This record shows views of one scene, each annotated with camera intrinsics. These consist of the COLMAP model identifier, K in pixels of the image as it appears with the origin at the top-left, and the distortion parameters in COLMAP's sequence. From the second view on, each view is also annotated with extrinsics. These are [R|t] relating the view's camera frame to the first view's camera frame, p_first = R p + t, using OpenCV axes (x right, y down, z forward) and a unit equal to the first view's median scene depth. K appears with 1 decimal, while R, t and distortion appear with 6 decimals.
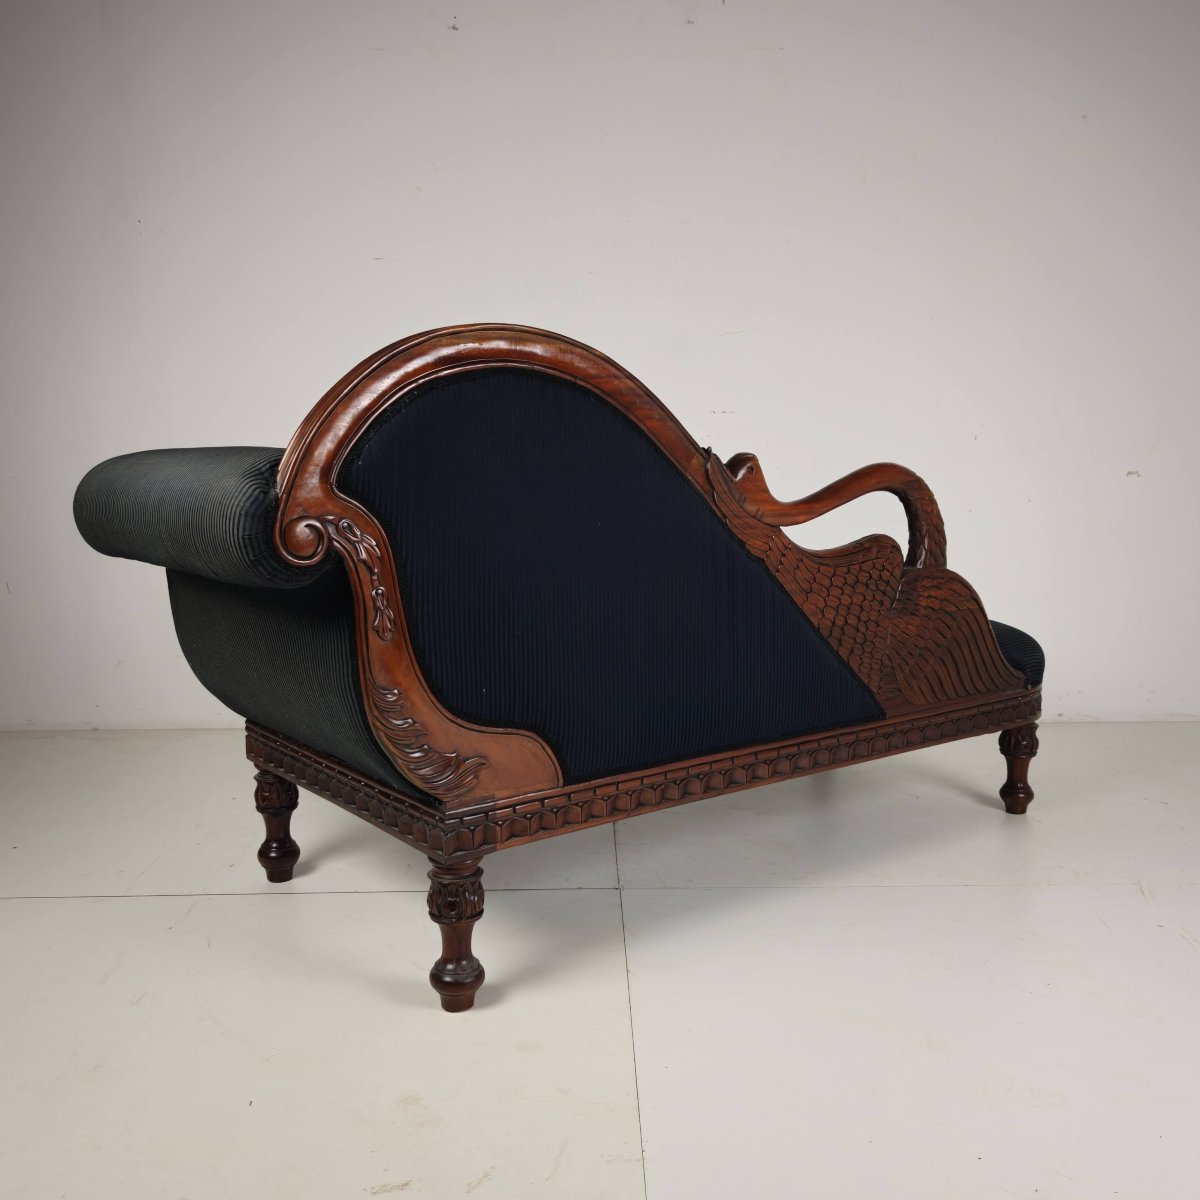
lens RADIAL K [[1238.8, 0, 605.6], [0, 1238.8, 597.4], [0, 0, 1]] dist [-0.007534, 0.000000]
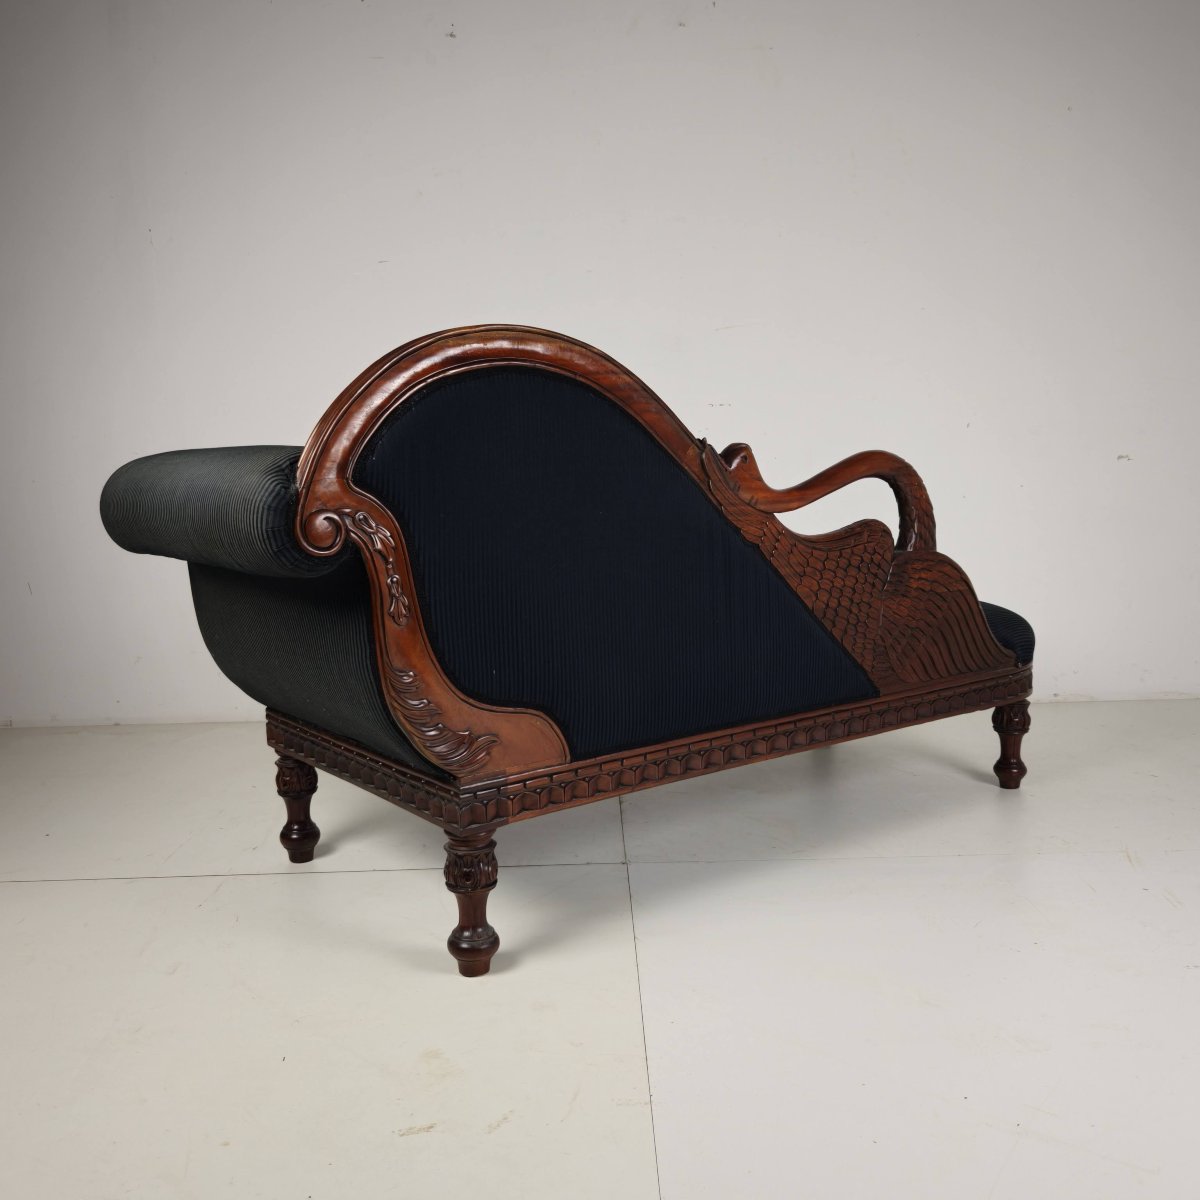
lens RADIAL K [[1238.8, 0, 596.4], [0, 1238.8, 602.3], [0, 0, 1]] dist [-0.007534, 0.000000]
pose [[0.999781, -0.017494, -0.011455, 0.002006], [0.017575, 0.999821, 0.007024, 0.008349], [0.011330, -0.007224, 0.999910, -0.048322]]
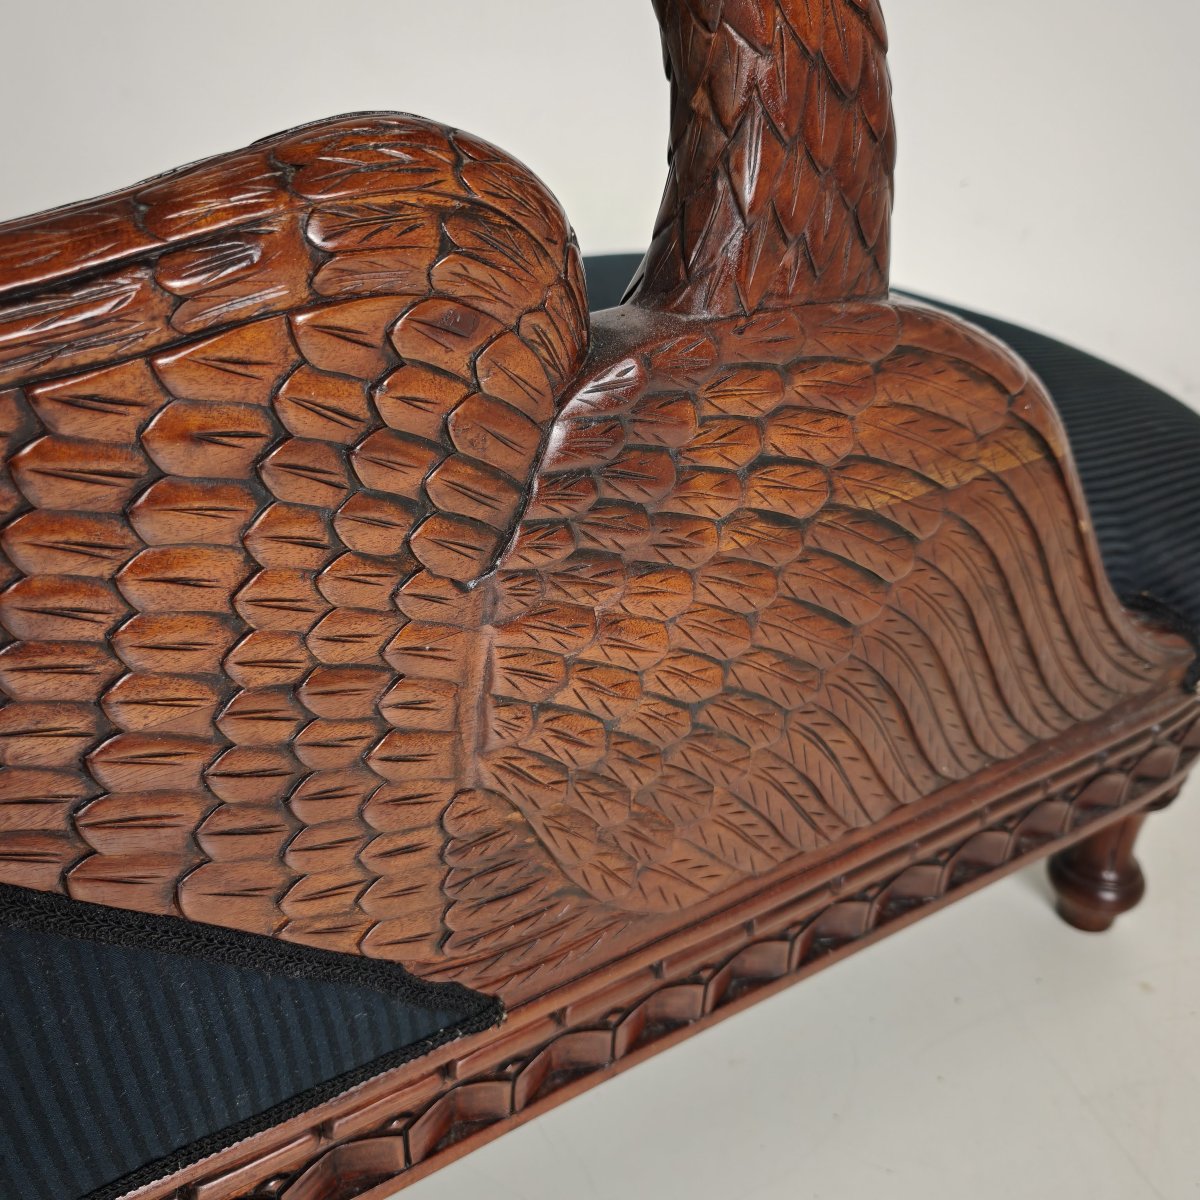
lens RADIAL K [[1238.8, 0, 598.8], [0, 1238.8, 599.8], [0, 0, 1]] dist [-0.007534, 0.000000]
pose [[0.995924, 0.052744, -0.073161, 0.292551], [-0.020749, 0.923408, 0.383259, -0.061675], [0.087772, -0.380179, 0.920739, 0.949672]]
